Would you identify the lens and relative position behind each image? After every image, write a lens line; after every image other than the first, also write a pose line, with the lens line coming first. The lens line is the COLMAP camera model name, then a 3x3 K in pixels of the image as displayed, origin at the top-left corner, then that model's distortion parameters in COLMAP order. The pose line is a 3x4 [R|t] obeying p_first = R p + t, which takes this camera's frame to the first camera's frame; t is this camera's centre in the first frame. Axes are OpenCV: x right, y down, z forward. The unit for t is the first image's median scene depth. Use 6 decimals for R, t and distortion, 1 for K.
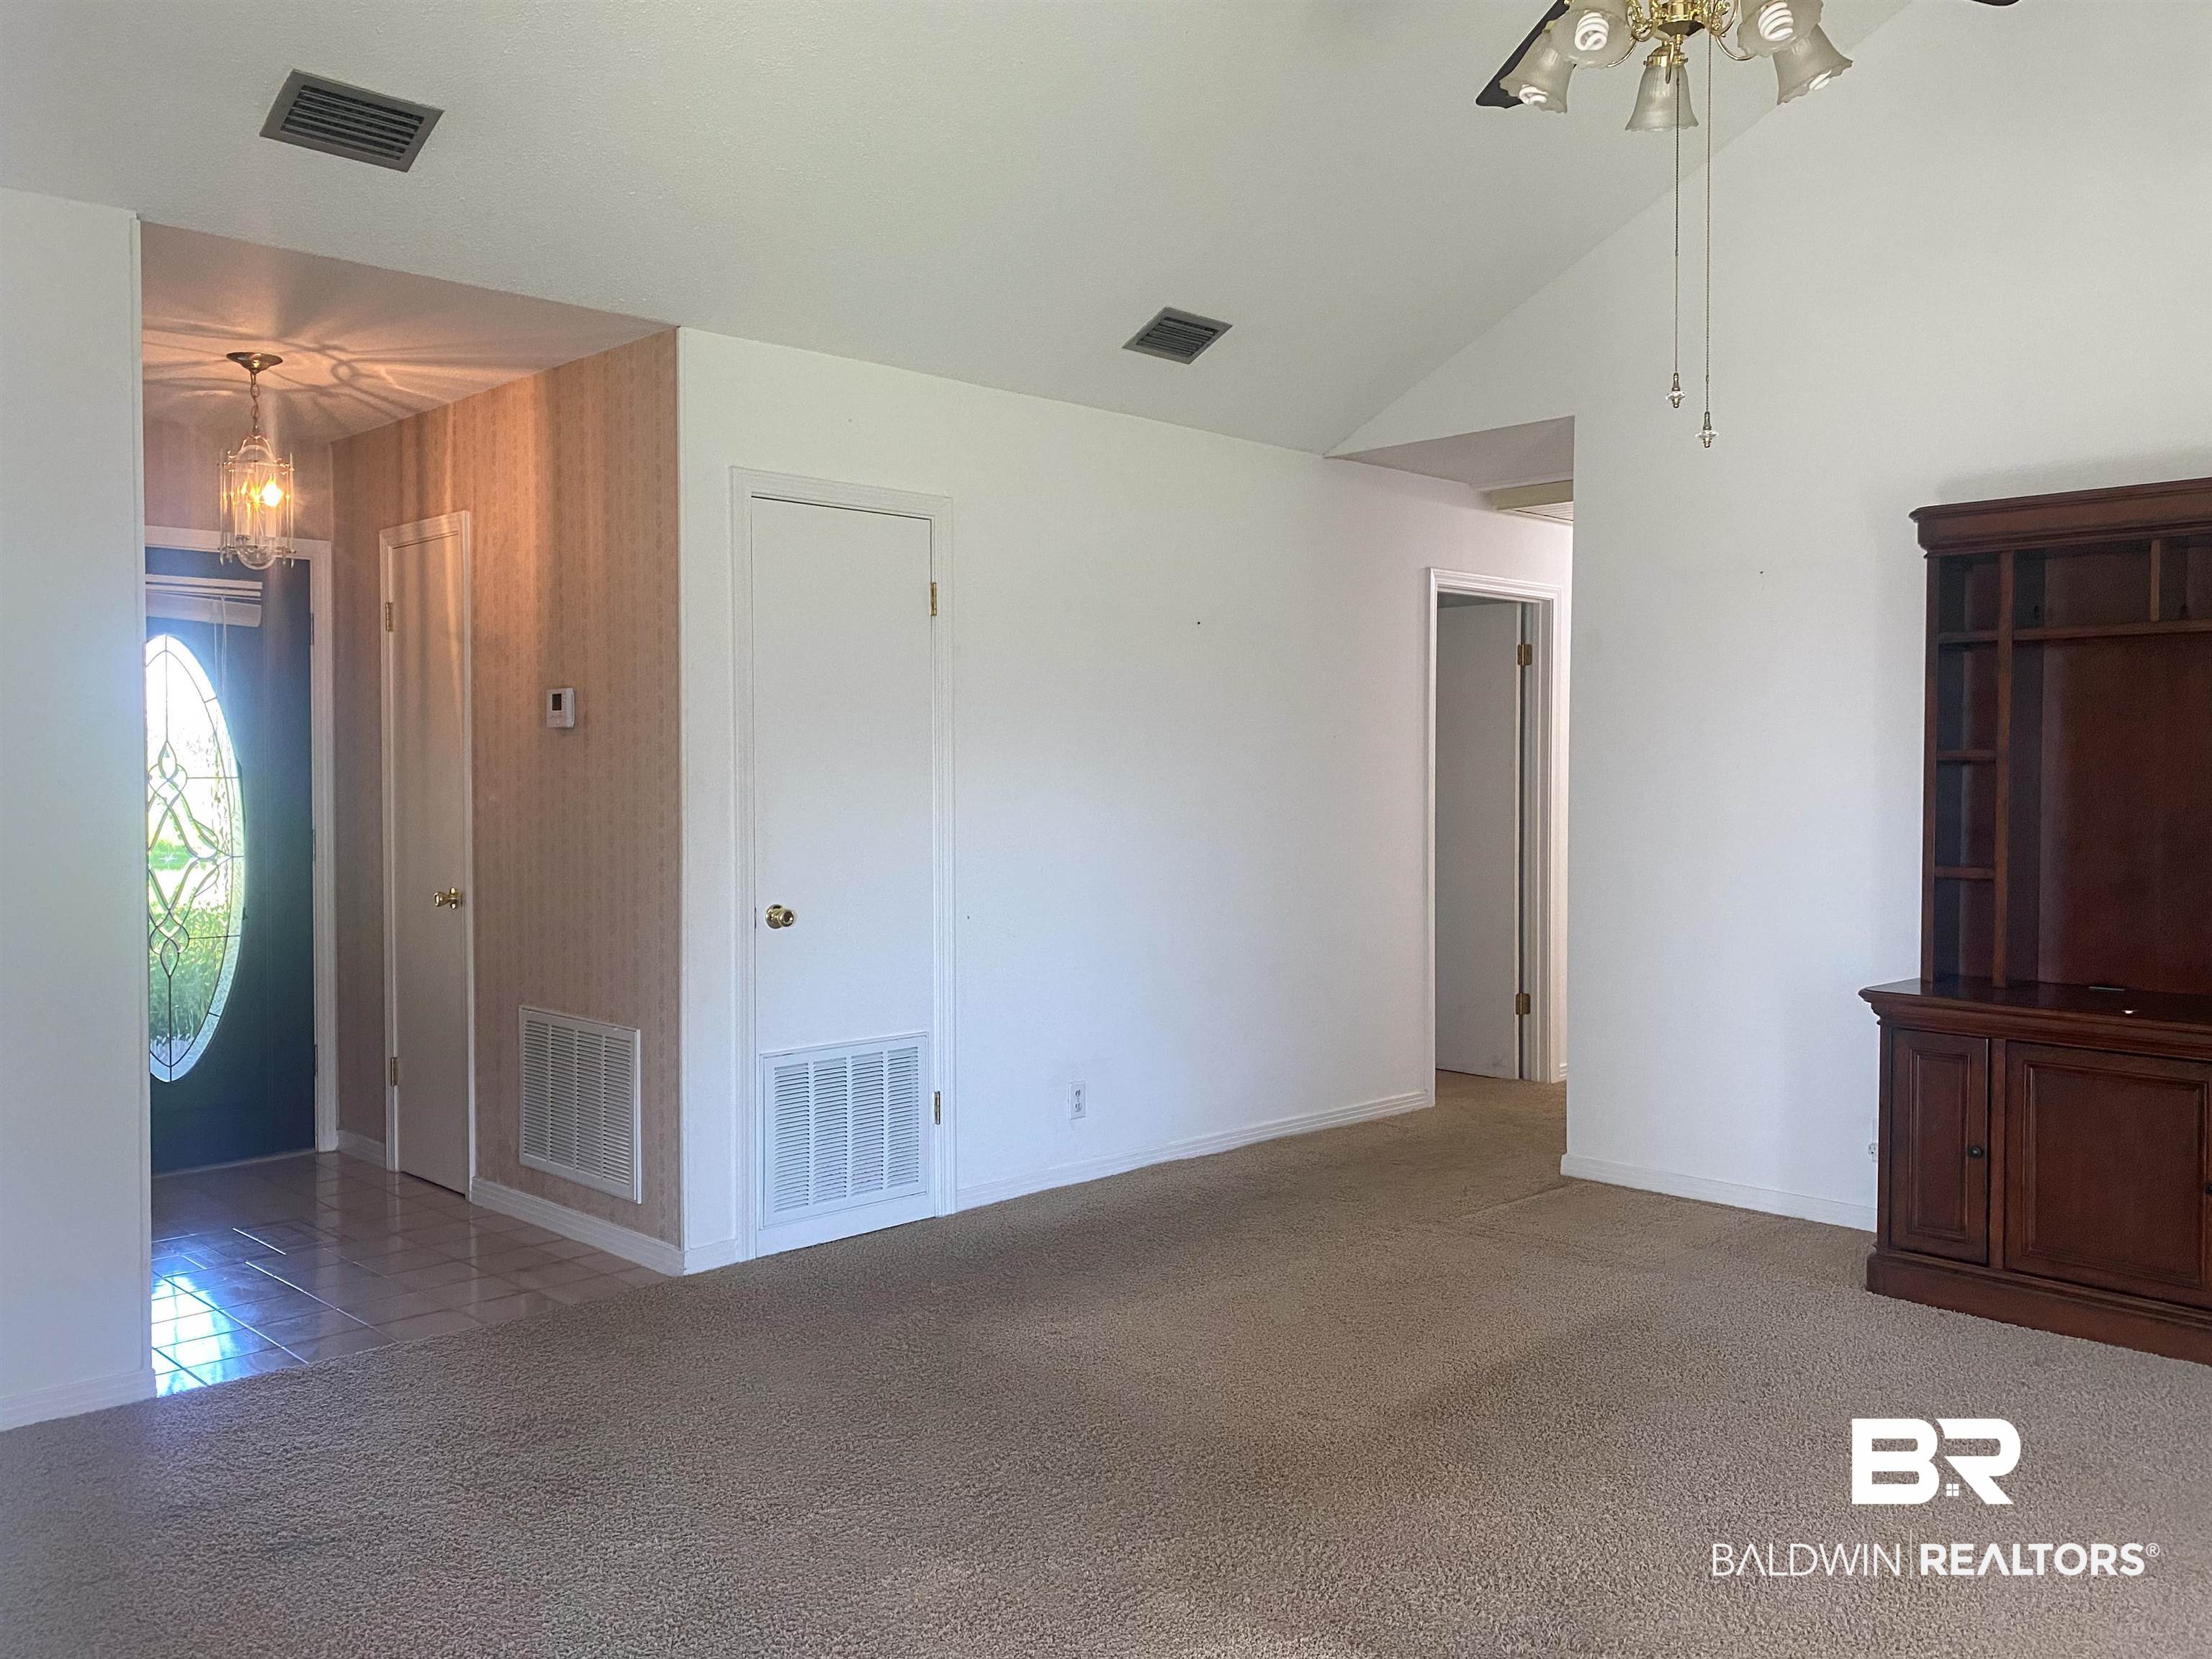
lens RADIAL K [[1756.9, 0, 1106.0], [0, 1756.9, 829.5], [0, 0, 1]] dist [-0.005596, -0.008553]
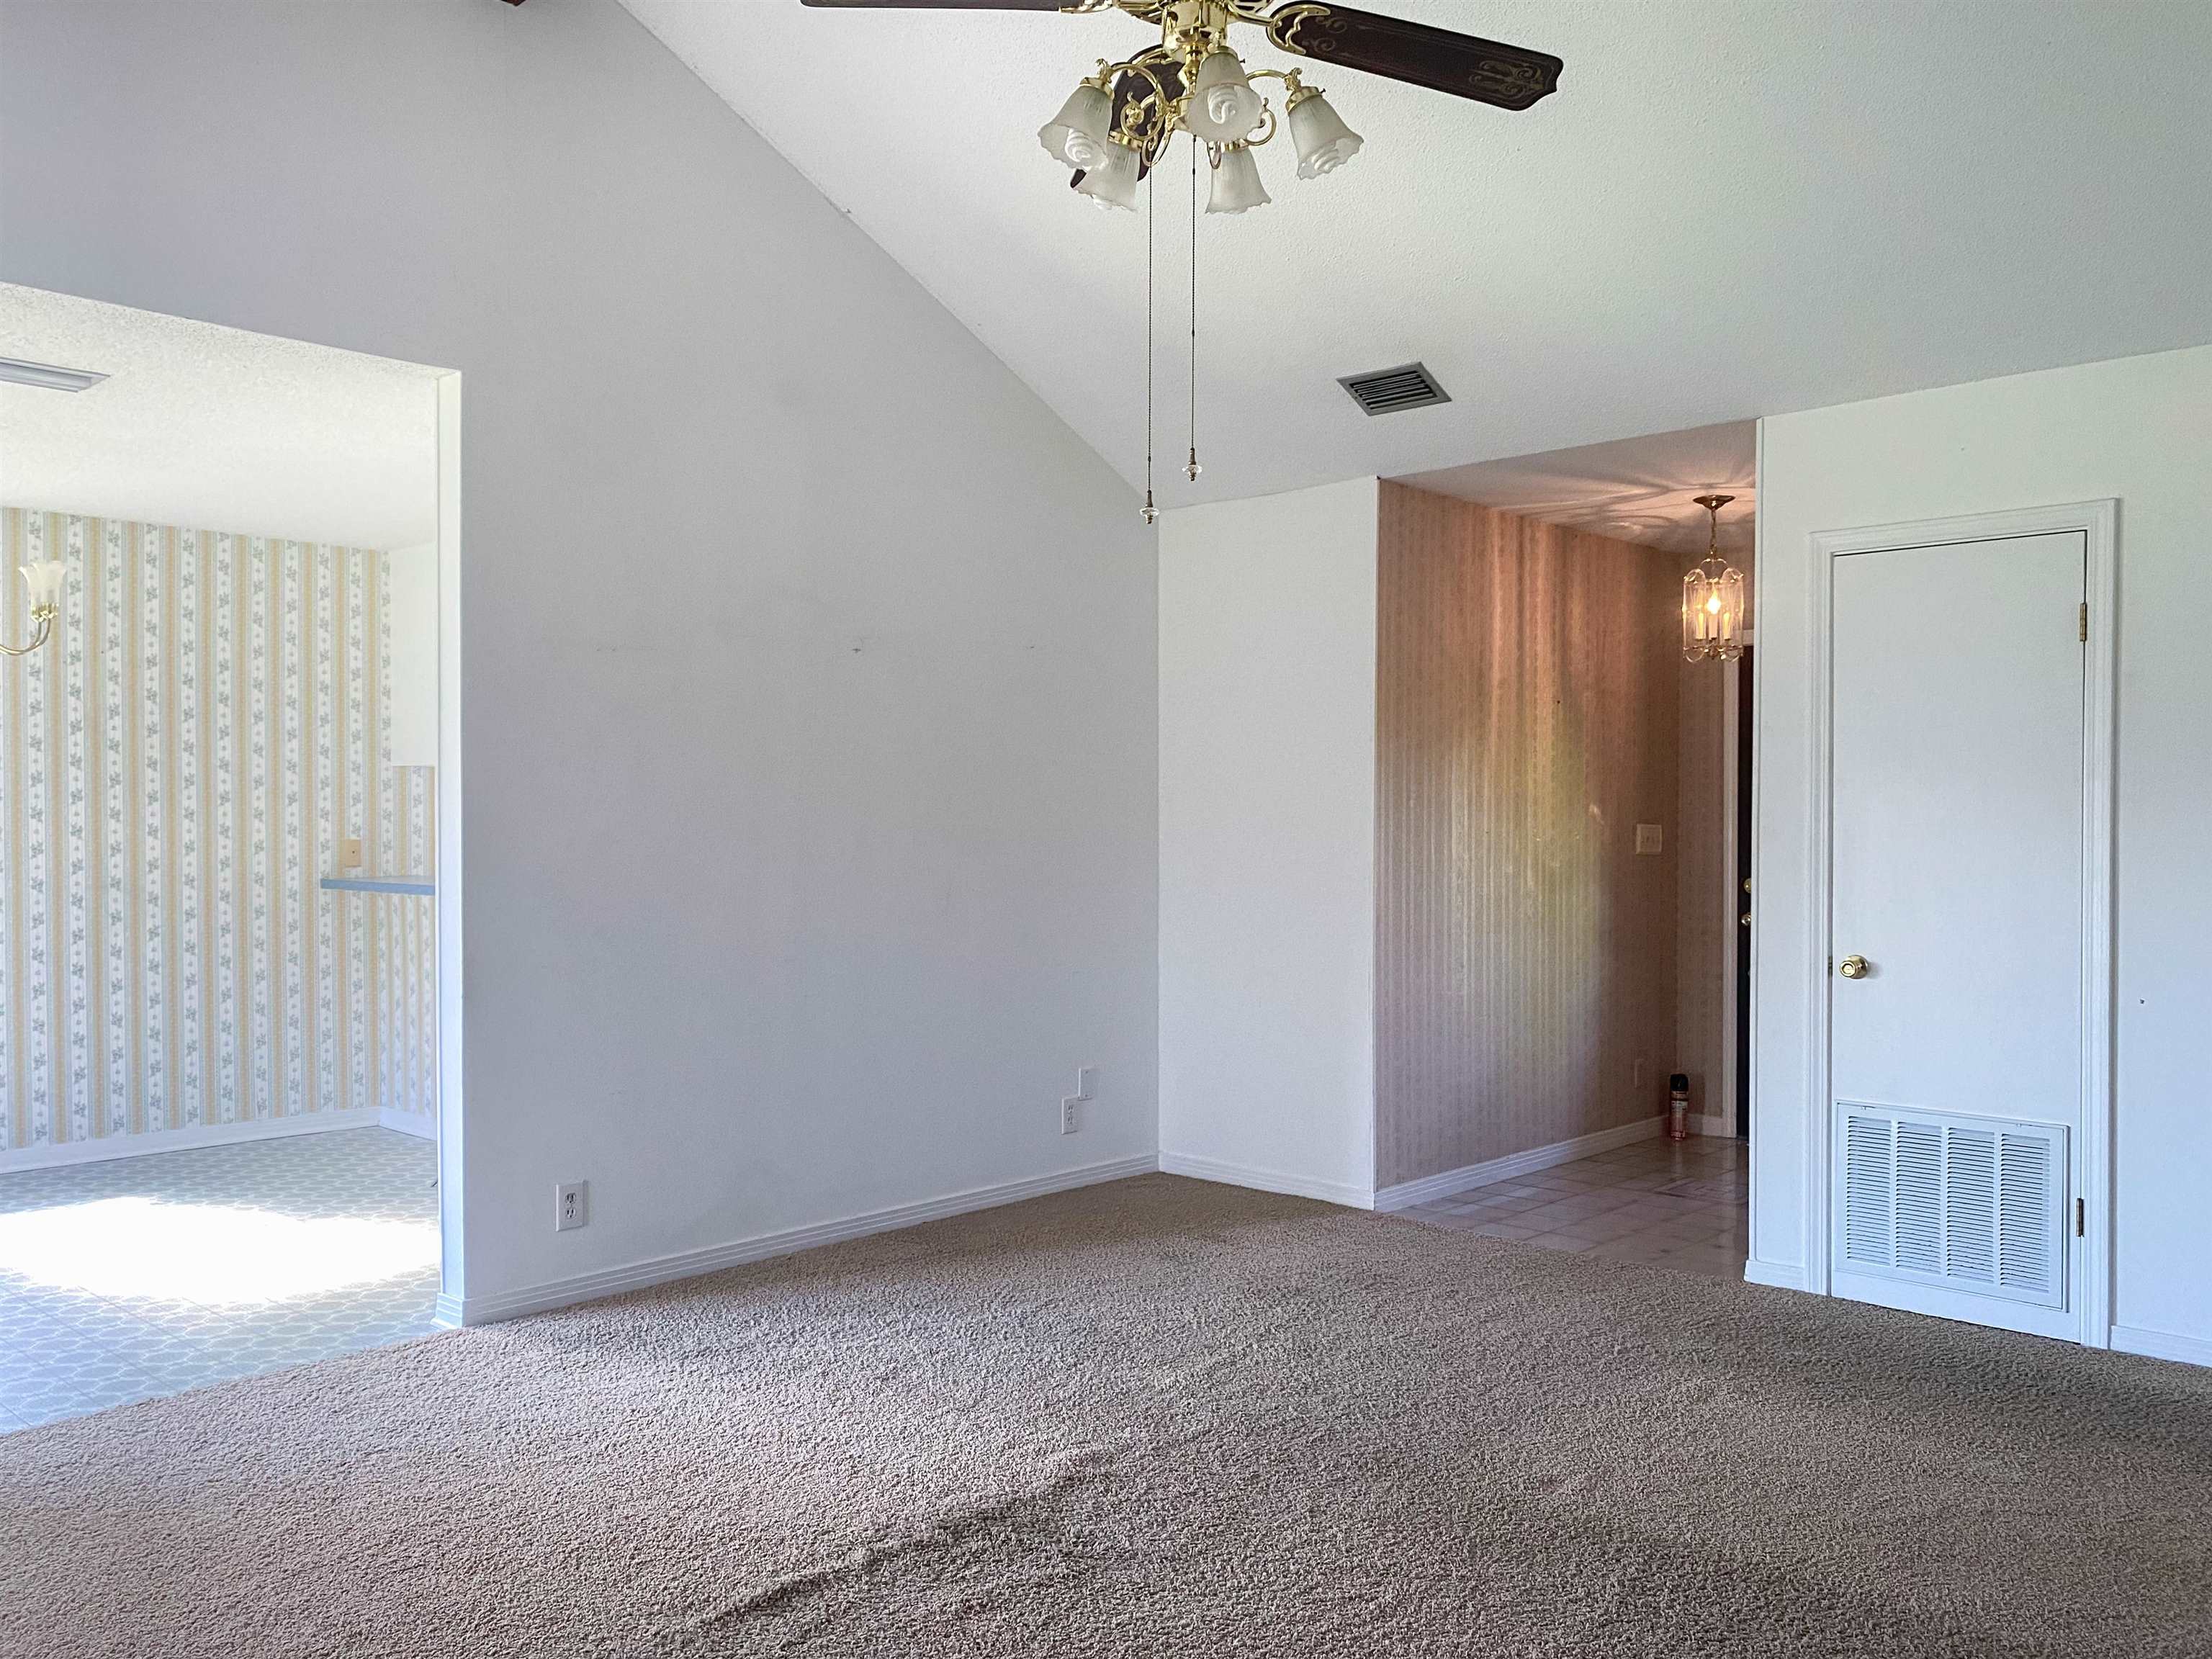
lens RADIAL K [[1756.9, 0, 1106.0], [0, 1756.9, 829.5], [0, 0, 1]] dist [-0.005596, -0.008553]
pose [[0.029832, 0.015179, -0.999440, 1.040829], [-0.031124, 0.999414, 0.014250, -0.040533], [0.999070, 0.030681, 0.030287, 0.685785]]
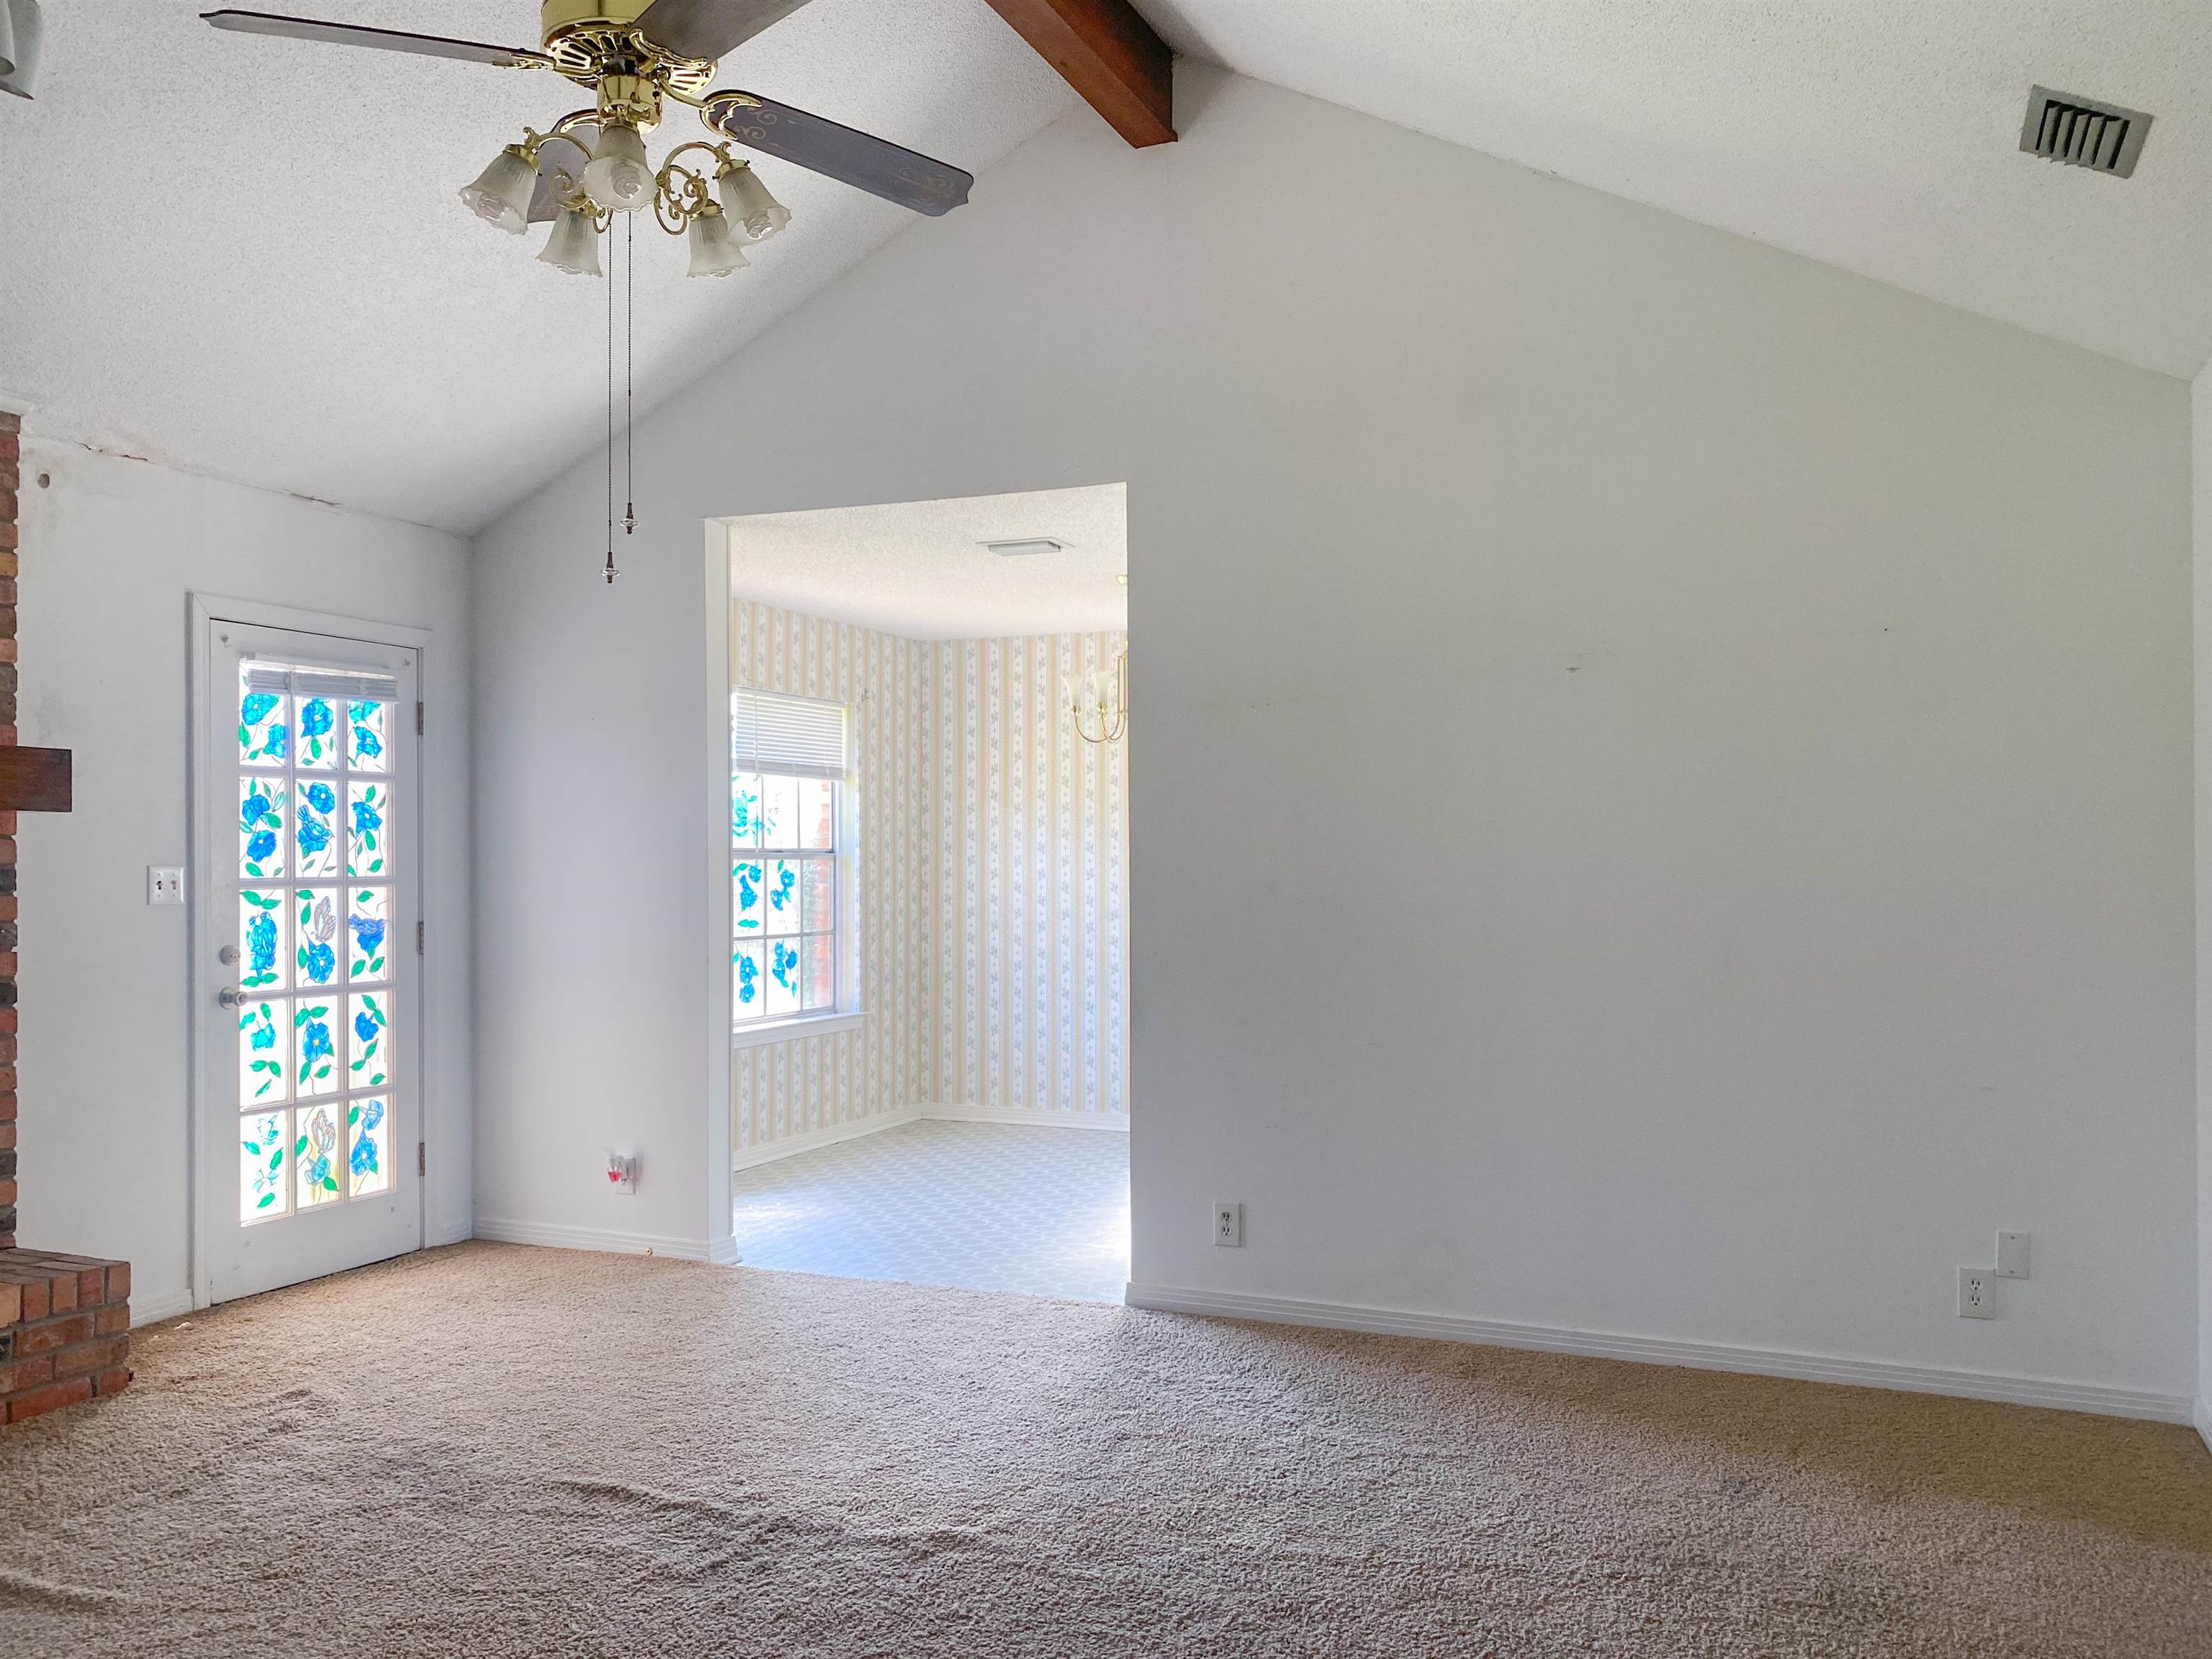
lens RADIAL K [[1816.1, 0, 1106.0], [0, 1816.1, 829.5], [0, 0, 1]] dist [-0.004155, -0.005020]
pose [[-0.917179, 0.001781, -0.398472, 0.401910], [-0.014667, 0.999161, 0.038226, -0.102981], [0.398206, 0.040904, -0.916383, 1.627940]]
